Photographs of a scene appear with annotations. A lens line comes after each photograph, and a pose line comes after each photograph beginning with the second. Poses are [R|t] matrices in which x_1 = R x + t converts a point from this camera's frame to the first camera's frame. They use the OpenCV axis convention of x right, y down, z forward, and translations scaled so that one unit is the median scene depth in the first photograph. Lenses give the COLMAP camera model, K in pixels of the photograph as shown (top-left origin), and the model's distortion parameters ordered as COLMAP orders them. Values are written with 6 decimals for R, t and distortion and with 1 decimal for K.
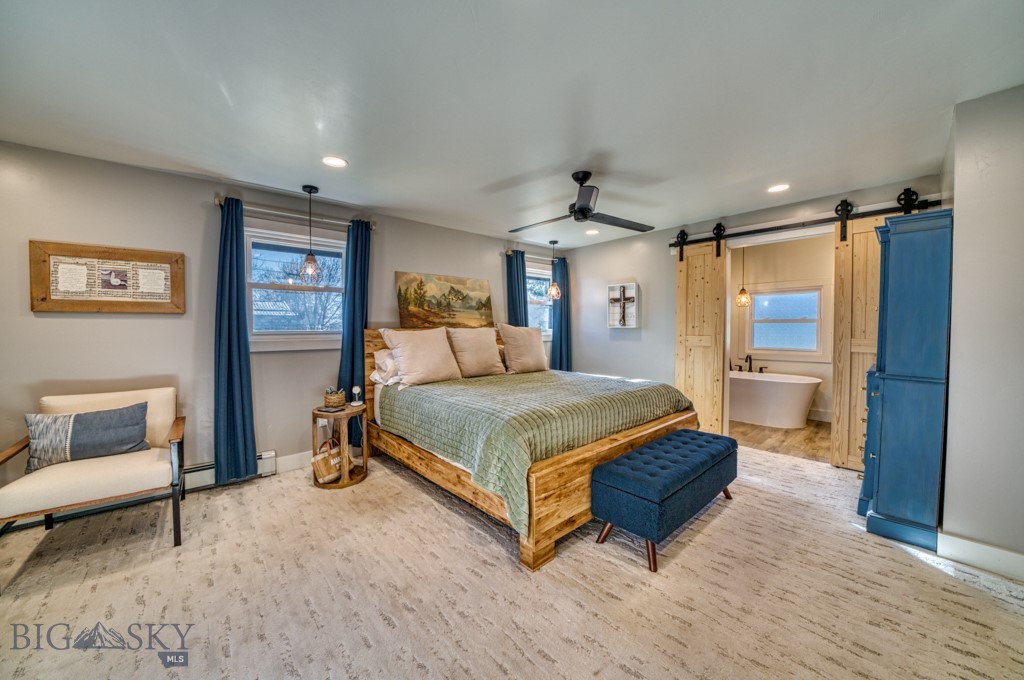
lens RADIAL K [[351.7, 0, 506.2], [0, 351.7, 337.2], [0, 0, 1]] dist [-0.026474, 0.002921]
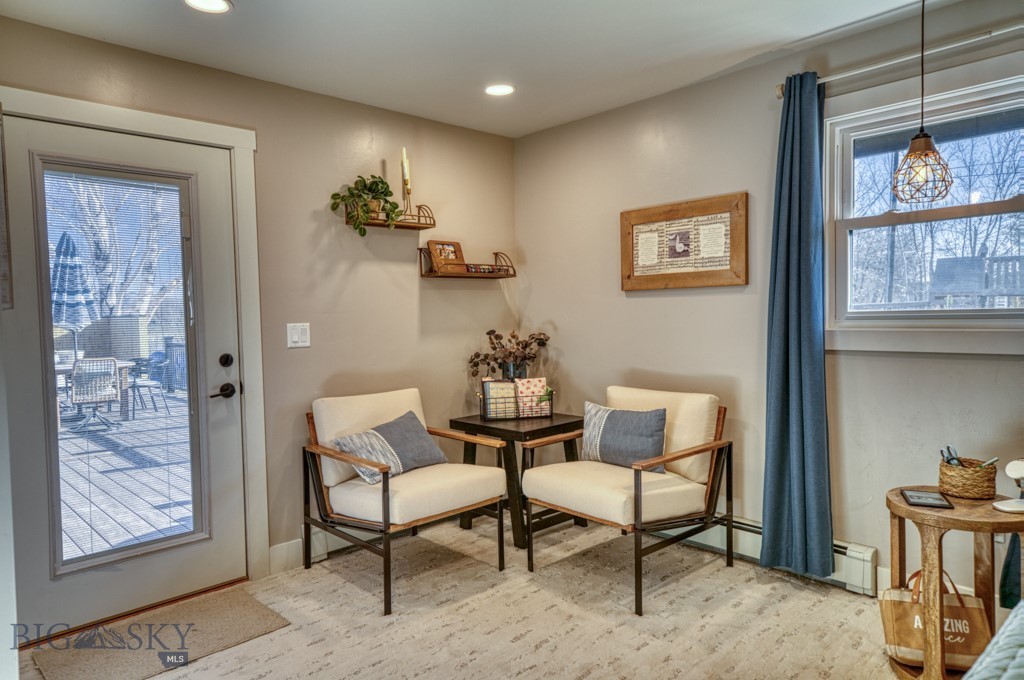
lens RADIAL K [[650.8, 0, 509.0], [0, 650.8, 338.8], [0, 0, 1]] dist [0.030449, -0.002341]
pose [[0.060281, 0.042388, -0.997281, 0.301764], [-0.005504, 0.999097, 0.042132, -0.018296], [0.998166, 0.002949, 0.060459, 0.535062]]
